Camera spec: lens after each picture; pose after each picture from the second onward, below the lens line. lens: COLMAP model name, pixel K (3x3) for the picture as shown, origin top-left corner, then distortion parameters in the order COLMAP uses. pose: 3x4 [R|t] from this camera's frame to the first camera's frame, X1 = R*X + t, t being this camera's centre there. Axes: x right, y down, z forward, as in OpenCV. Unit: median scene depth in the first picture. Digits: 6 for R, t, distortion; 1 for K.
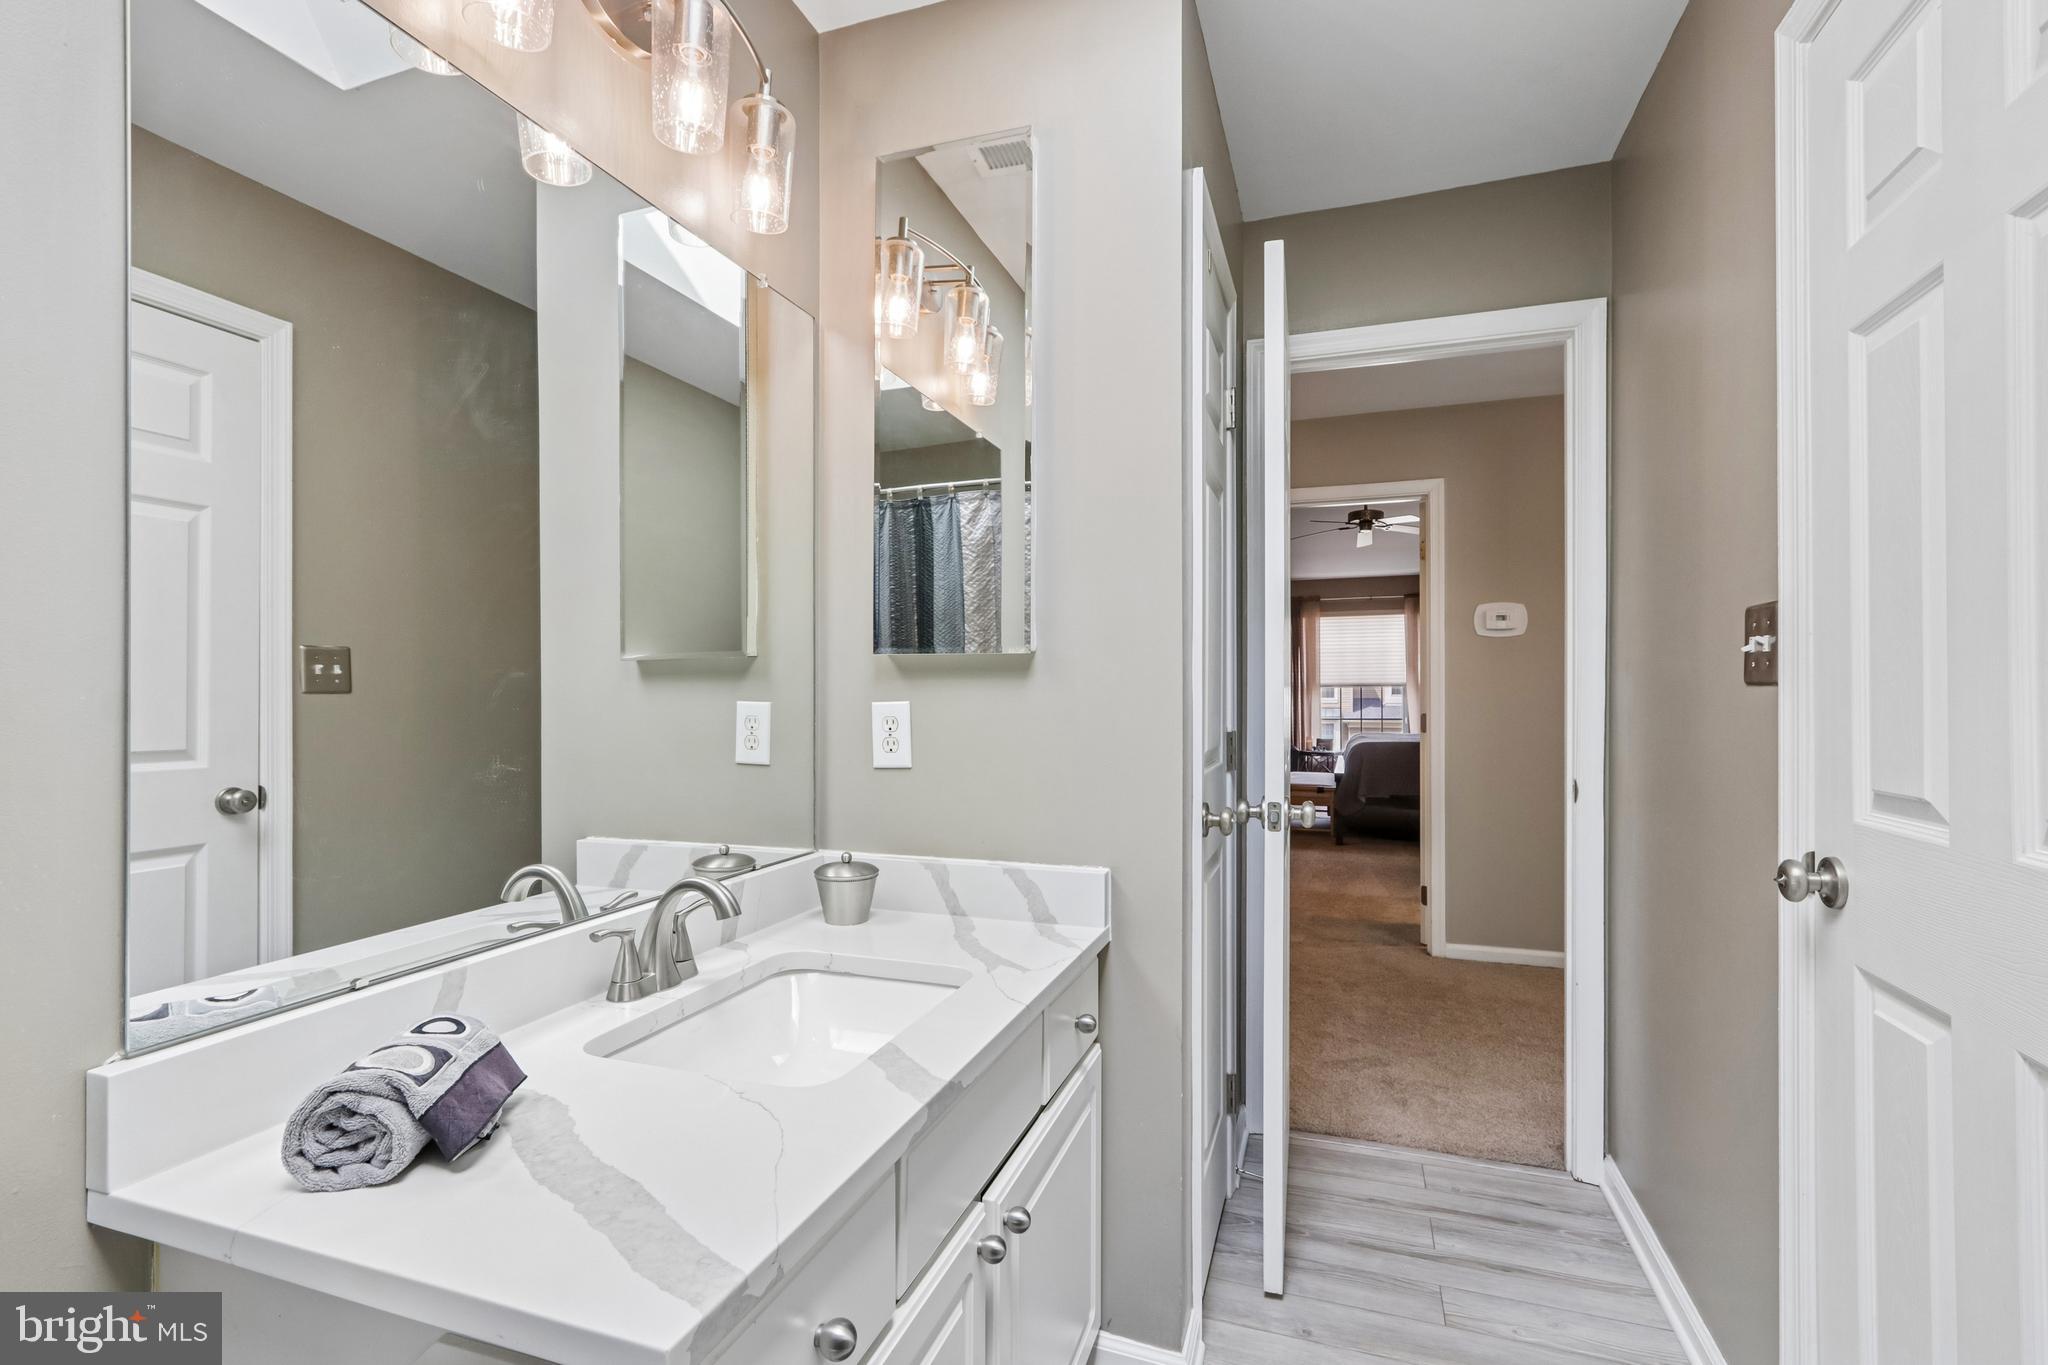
lens RADIAL K [[944.1, 0, 1017.4], [0, 944.1, 673.9], [0, 0, 1]] dist [-0.018280, 0.001713]
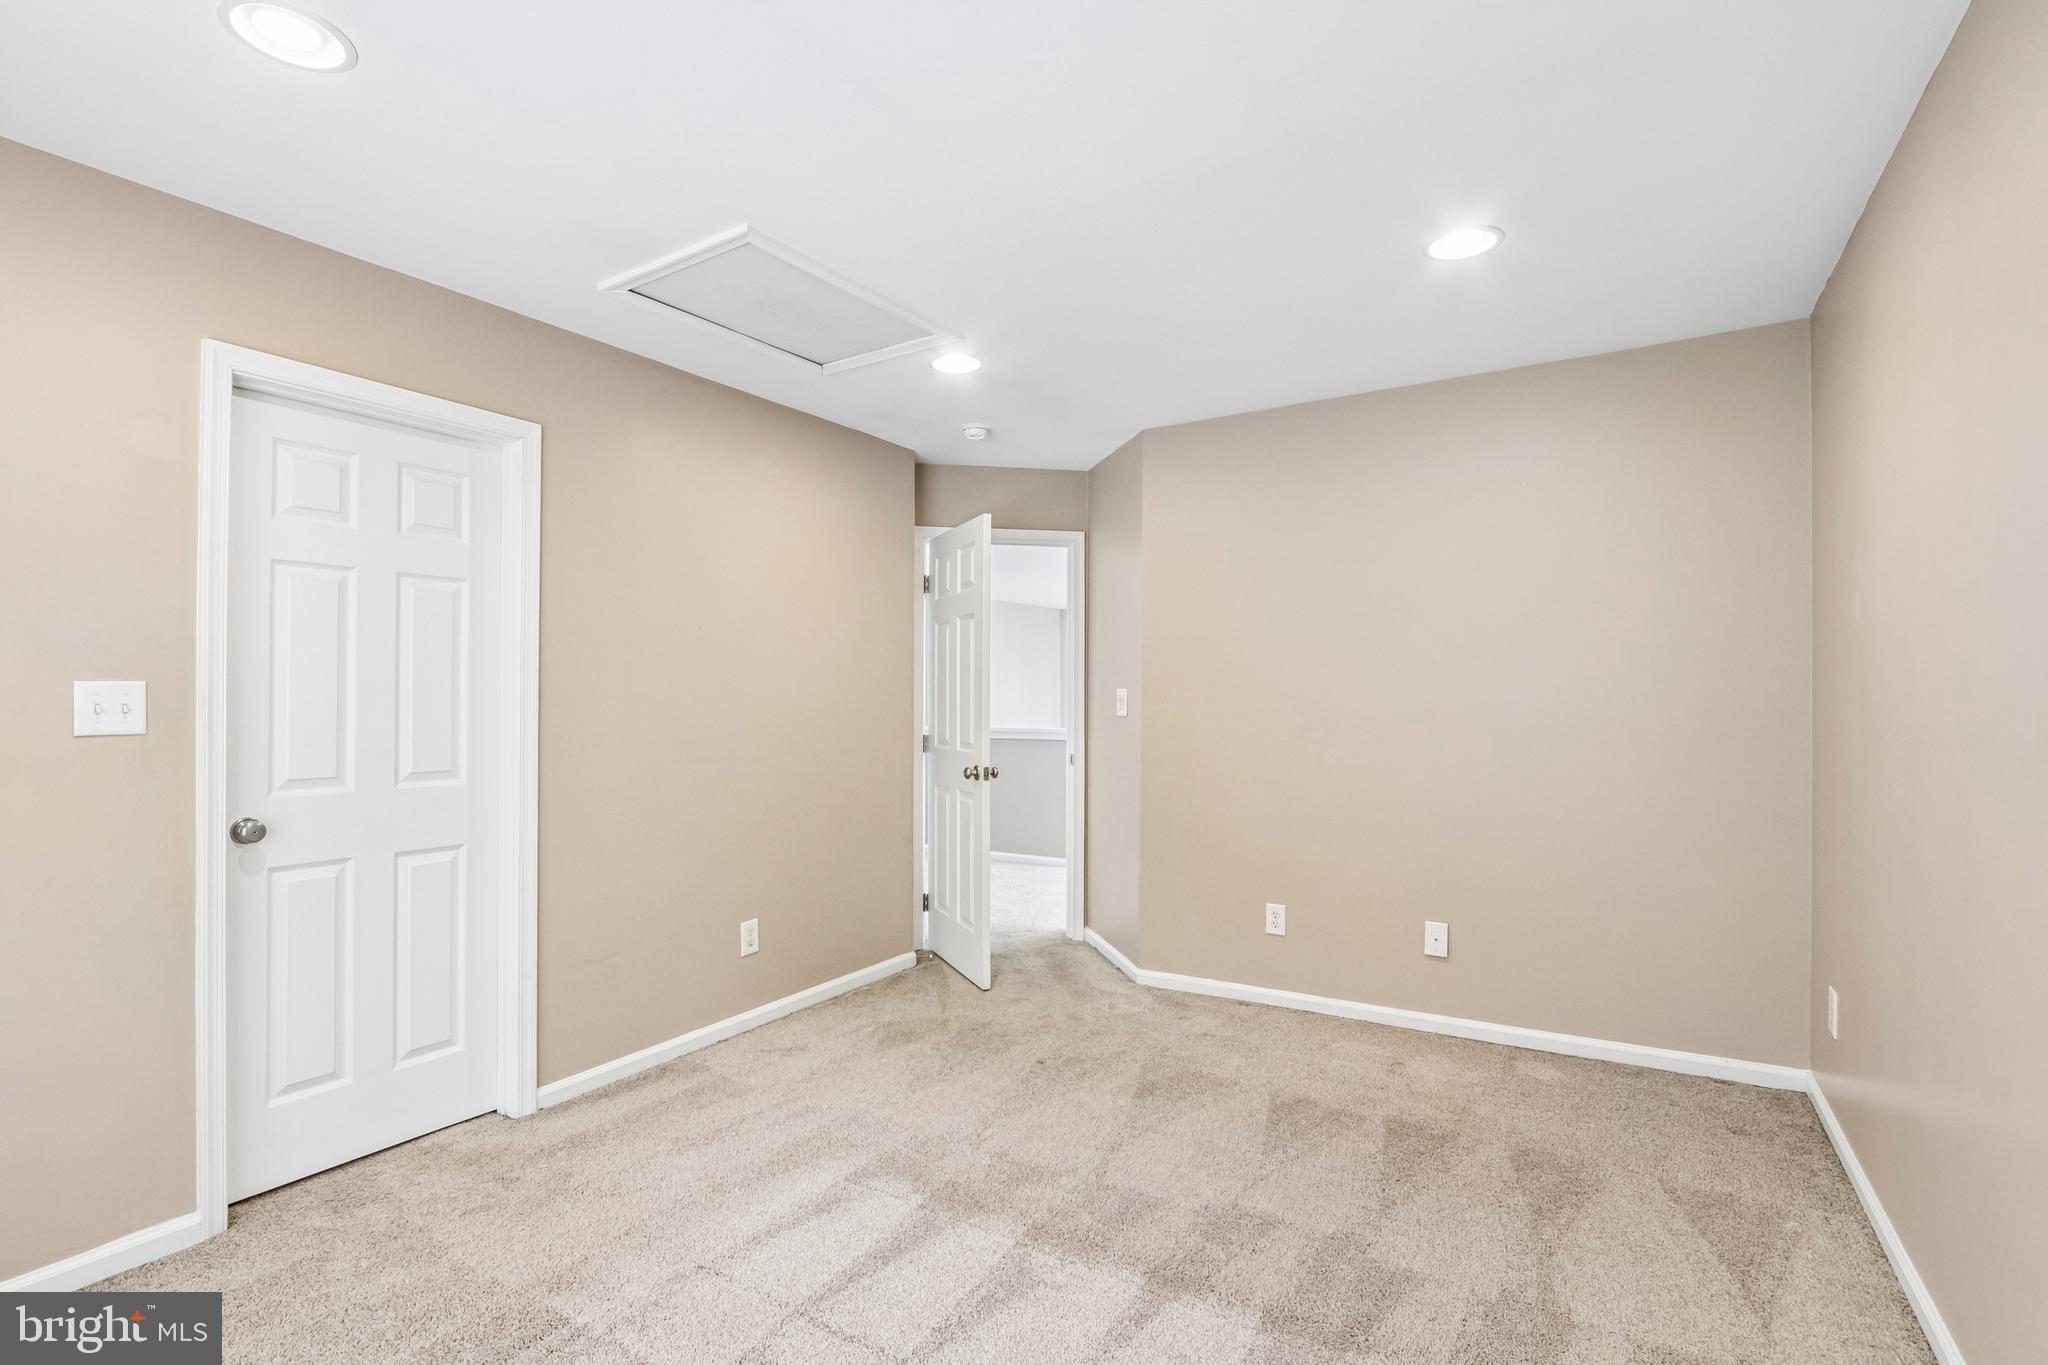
lens RADIAL K [[944.1, 0, 1027.4], [0, 944.1, 688.1], [0, 0, 1]] dist [-0.018280, 0.001713]
pose [[0.238827, 0.019482, 0.970867, -1.823553], [-0.005662, 0.999810, -0.018670, -0.011321], [-0.971046, -0.001038, 0.238892, -0.118535]]
